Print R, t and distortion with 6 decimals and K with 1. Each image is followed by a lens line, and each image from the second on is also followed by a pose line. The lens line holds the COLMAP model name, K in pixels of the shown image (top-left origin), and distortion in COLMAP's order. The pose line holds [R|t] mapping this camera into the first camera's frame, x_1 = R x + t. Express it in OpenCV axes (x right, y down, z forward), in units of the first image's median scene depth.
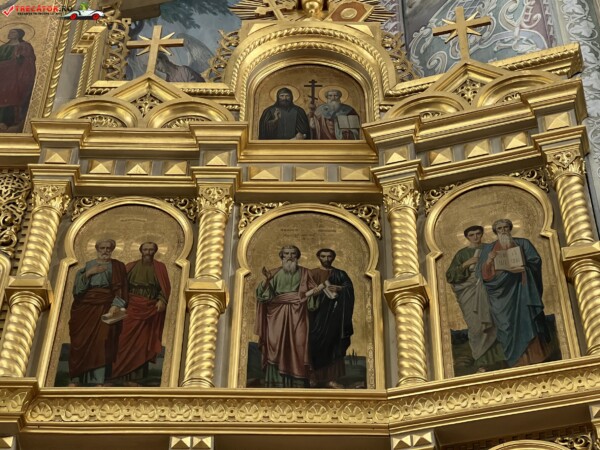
lens RADIAL K [[1341.3, 0, 298.3], [0, 1341.3, 222.4], [0, 0, 1]] dist [0.038605, 2.592135]
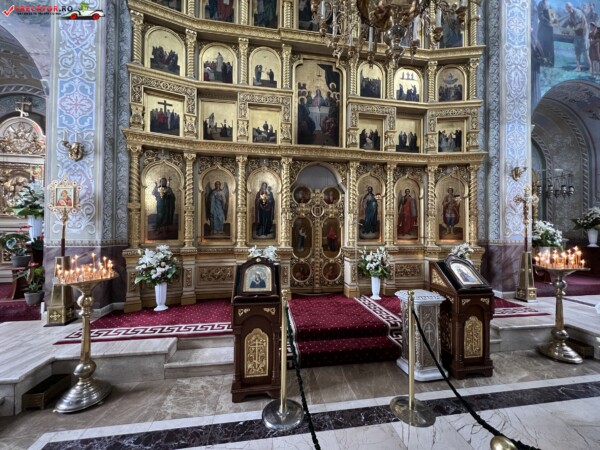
lens RADIAL K [[240.6, 0, 300.3], [0, 240.6, 226.2], [0, 0, 1]] dist [-0.002105, 0.000463]
pose [[0.988717, -0.002333, 0.149775, -0.458350], [-0.106756, 0.690421, 0.715488, -0.008141], [-0.105077, -0.723404, 0.682382, -0.020312]]
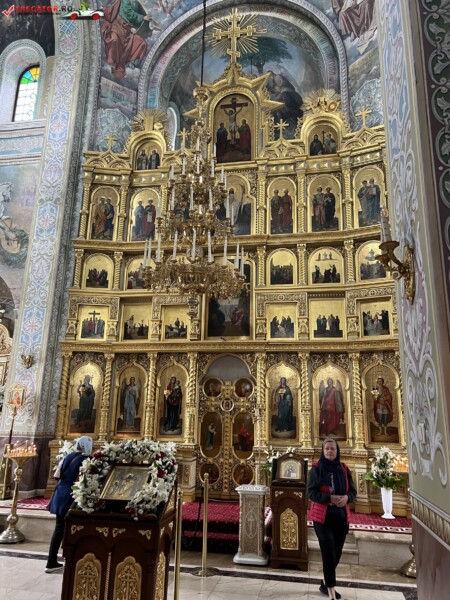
lens RADIAL K [[453.4, 0, 225.0], [0, 453.4, 300.0], [0, 0, 1]] dist [0.071258, -0.087596]
pose [[0.980092, -0.038655, -0.194747, -0.031351], [0.135727, 0.846329, 0.515078, -0.458140], [0.144910, -0.531256, 0.834727, -0.430734]]
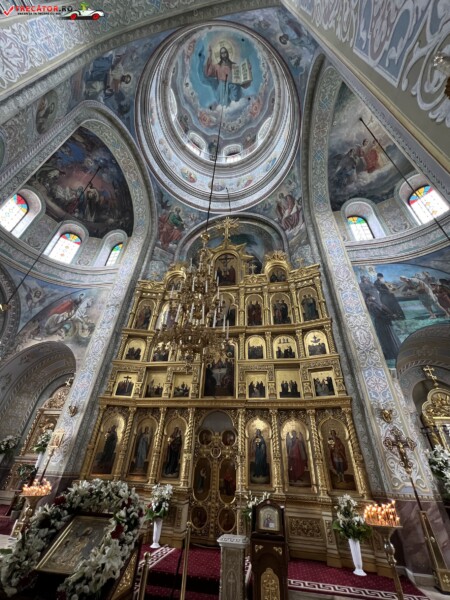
lens RADIAL K [[240.6, 0, 222.9], [0, 240.6, 300.1], [0, 0, 1]] dist [-0.002105, 0.000463]
pose [[0.981101, -0.081752, -0.175379, -0.062829], [0.114887, 0.975425, 0.188007, -0.243269], [0.155699, -0.204602, 0.966383, -0.241299]]
